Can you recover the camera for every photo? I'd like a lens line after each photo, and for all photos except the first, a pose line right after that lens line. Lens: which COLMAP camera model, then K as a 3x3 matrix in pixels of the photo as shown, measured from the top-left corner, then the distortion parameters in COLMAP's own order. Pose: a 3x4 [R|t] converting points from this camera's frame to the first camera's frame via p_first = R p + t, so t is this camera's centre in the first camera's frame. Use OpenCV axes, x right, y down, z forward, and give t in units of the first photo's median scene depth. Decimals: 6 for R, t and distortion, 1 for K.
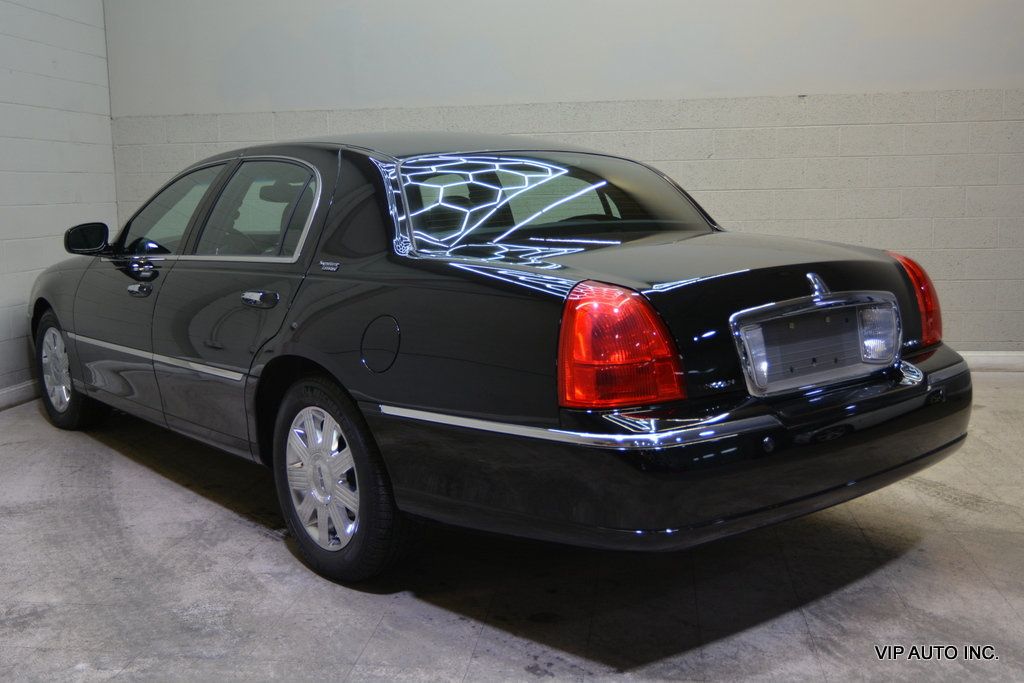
lens RADIAL K [[1031.5, 0, 506.8], [0, 1031.5, 336.8], [0, 0, 1]] dist [-0.015267, 0.000000]
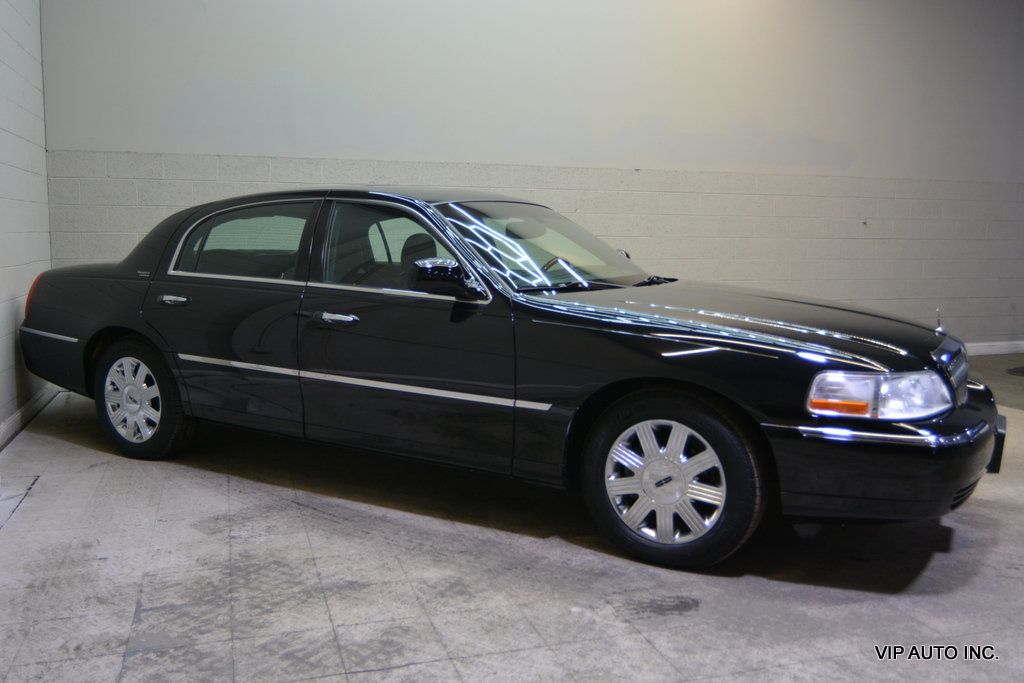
lens RADIAL K [[852.1, 0, 516.2], [0, 852.1, 345.4], [0, 0, 1]] dist [-0.011576, -0.013578]
pose [[0.898531, -0.030250, 0.437866, -0.369144], [0.035297, 0.999371, -0.003391, 0.001913], [-0.437488, 0.018502, 0.899034, 0.039472]]
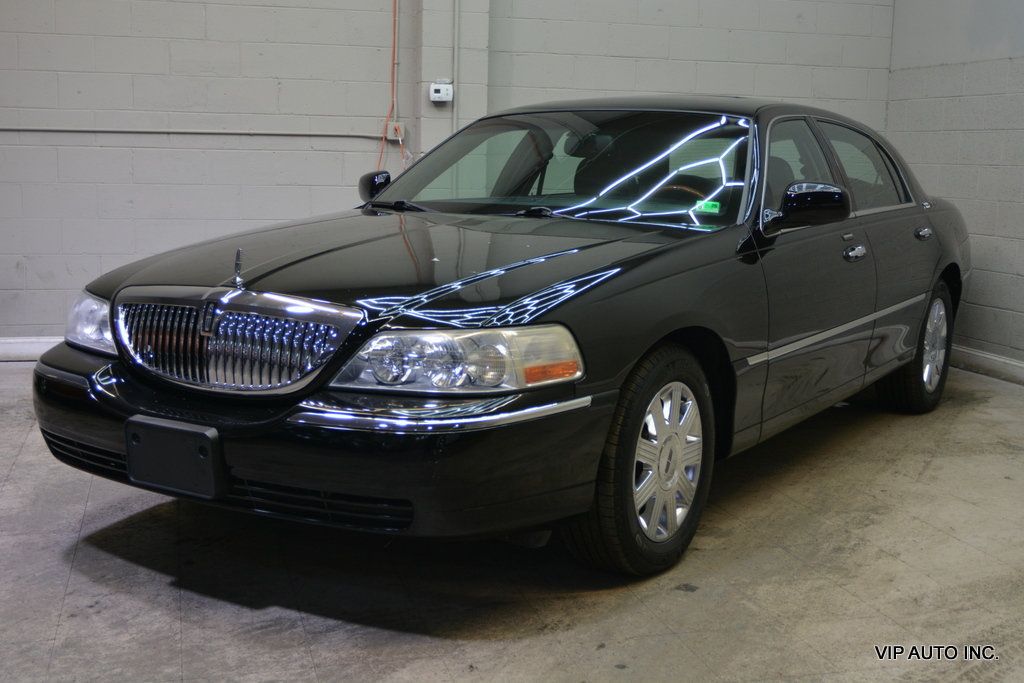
lens RADIAL K [[1243.6, 0, 515.2], [0, 1243.6, 338.6], [0, 0, 1]] dist [-0.029108, 0.000000]
pose [[0.396586, 0.162576, -0.903487, 0.567582], [-0.157372, 0.981664, 0.107565, -0.047978], [0.904408, 0.099525, 0.414899, 0.285270]]
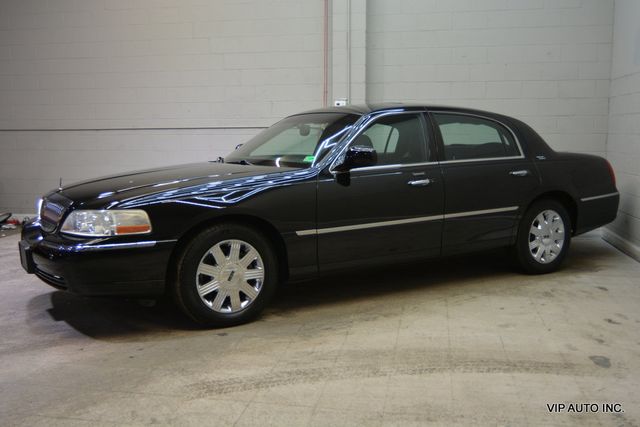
lens RADIAL K [[644.7, 0, 323.4], [0, 644.7, 212.3], [0, 0, 1]] dist [-0.015267, 0.000000]
pose [[-0.035271, 0.142905, -0.989108, 0.699599], [-0.136346, 0.979781, 0.146420, -0.106450], [0.990033, 0.140025, -0.015073, 0.658890]]
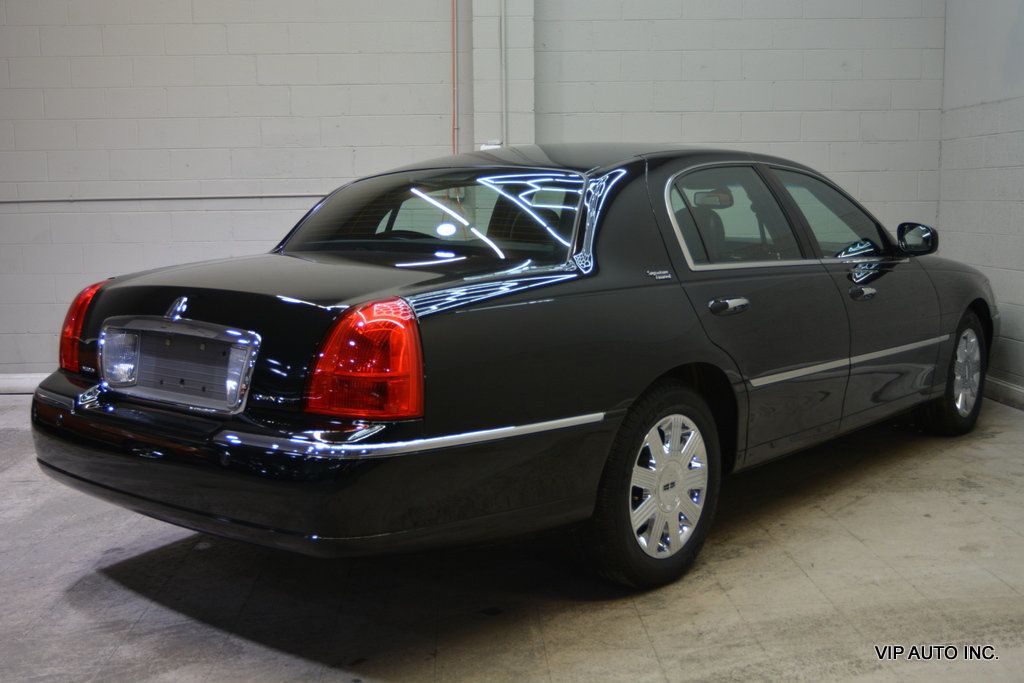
lens RADIAL K [[1116.0, 0, 515.1], [0, 1116.0, 347.3], [0, 0, 1]] dist [-0.009188, 0.000000]
pose [[0.186663, 0.147661, -0.971264, 0.619496], [-0.129008, 0.983763, 0.124768, -0.082980], [0.973917, 0.102011, 0.202682, 0.471015]]
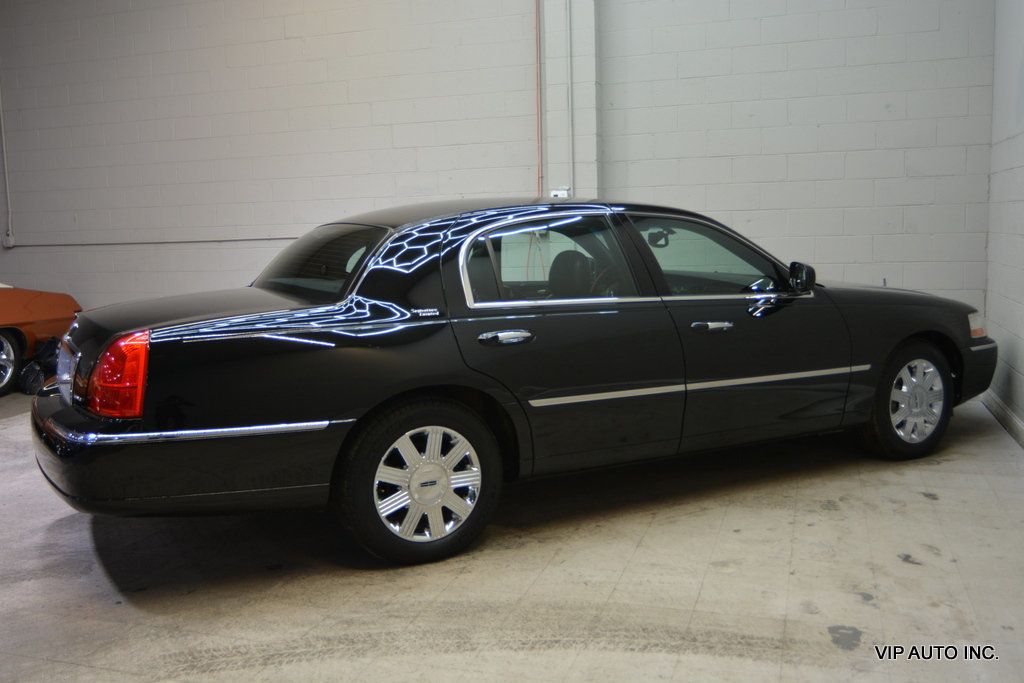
lens RADIAL K [[949.1, 0, 509.6], [0, 949.1, 339.5], [0, 0, 1]] dist [-0.024757, 0.000000]
pose [[-0.174852, 0.142284, -0.974260, 0.648228], [-0.107690, 0.980803, 0.162567, -0.139904], [0.978688, 0.133343, -0.156172, 0.781105]]
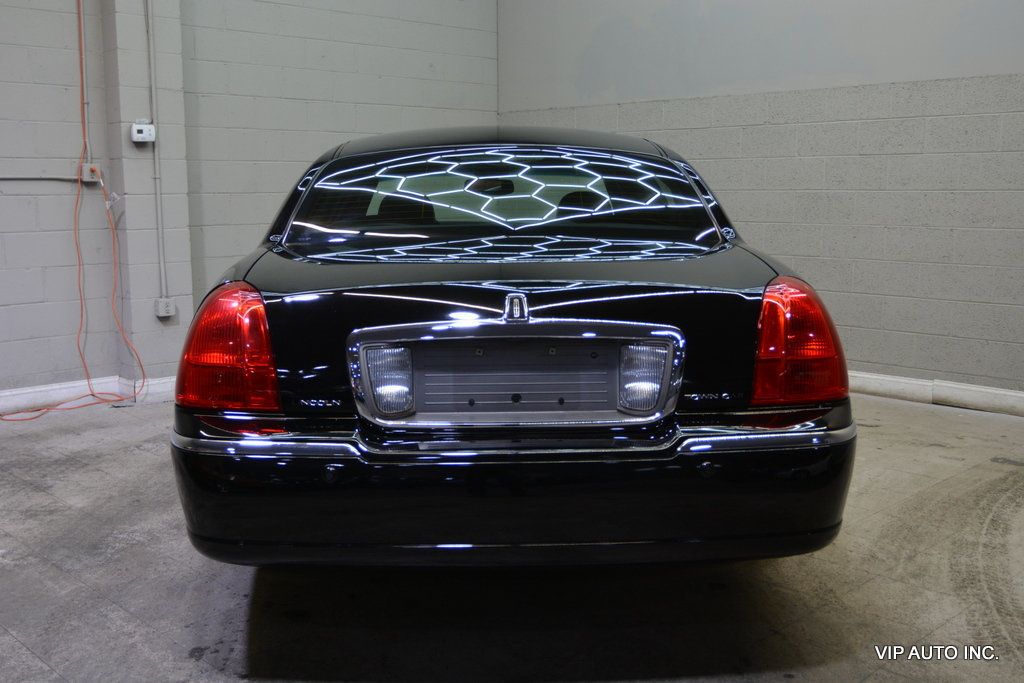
lens RADIAL K [[1031.5, 0, 507.6], [0, 1031.5, 346.1], [0, 0, 1]] dist [-0.015267, 0.000000]
pose [[0.793561, 0.108988, -0.598651, 0.339657], [-0.096287, 0.993925, 0.053314, -0.026806], [0.600825, 0.015334, 0.799234, 0.138291]]
